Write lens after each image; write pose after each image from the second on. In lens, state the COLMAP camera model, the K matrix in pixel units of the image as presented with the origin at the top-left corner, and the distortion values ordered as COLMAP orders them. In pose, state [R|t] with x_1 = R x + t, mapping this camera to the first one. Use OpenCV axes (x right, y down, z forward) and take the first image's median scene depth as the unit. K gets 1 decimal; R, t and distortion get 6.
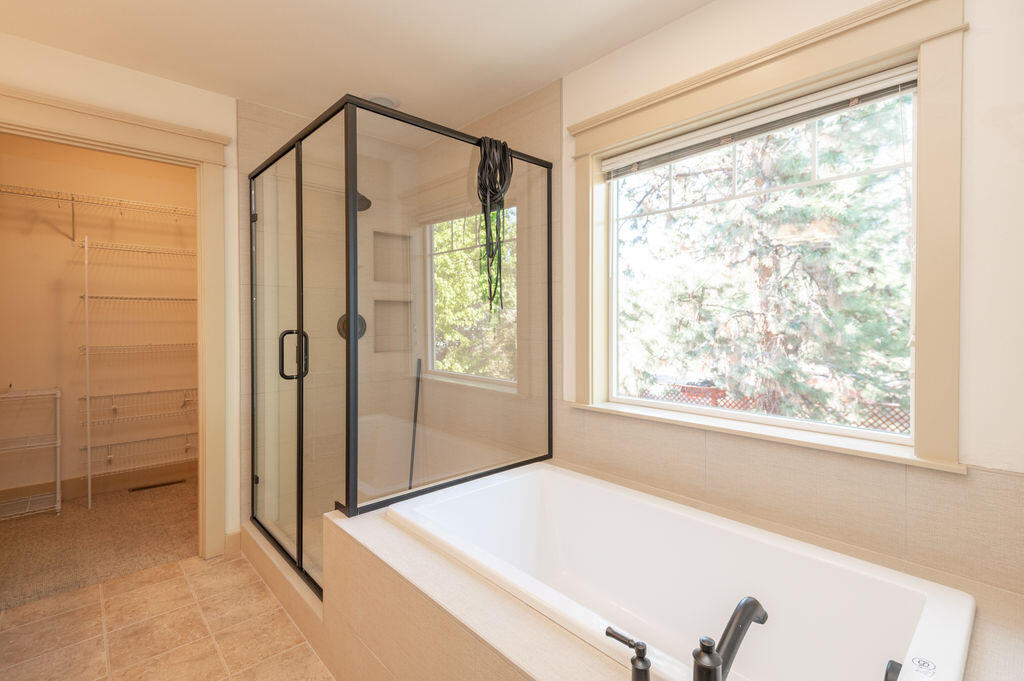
lens RADIAL K [[463.8, 0, 514.3], [0, 463.8, 335.4], [0, 0, 1]] dist [0.002850, -0.000549]
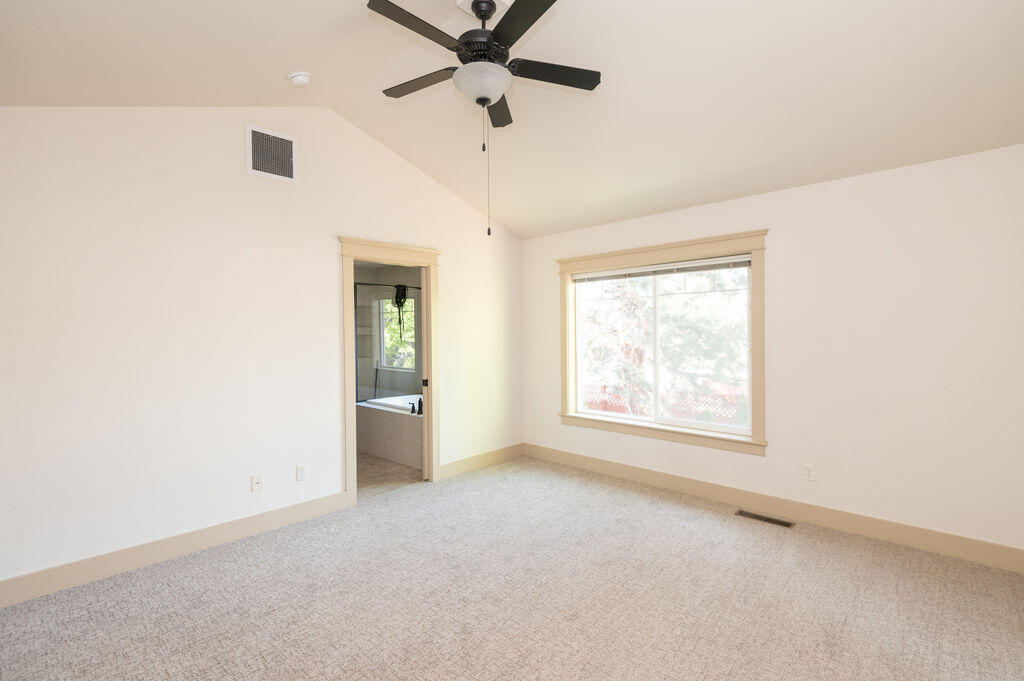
lens RADIAL K [[463.8, 0, 514.3], [0, 463.8, 335.4], [0, 0, 1]] dist [0.002850, -0.000549]
pose [[0.996819, -0.014152, 0.078436, 0.299594], [0.016587, 0.999398, -0.030471, 0.007298], [-0.077957, 0.031676, 0.996453, -1.373469]]
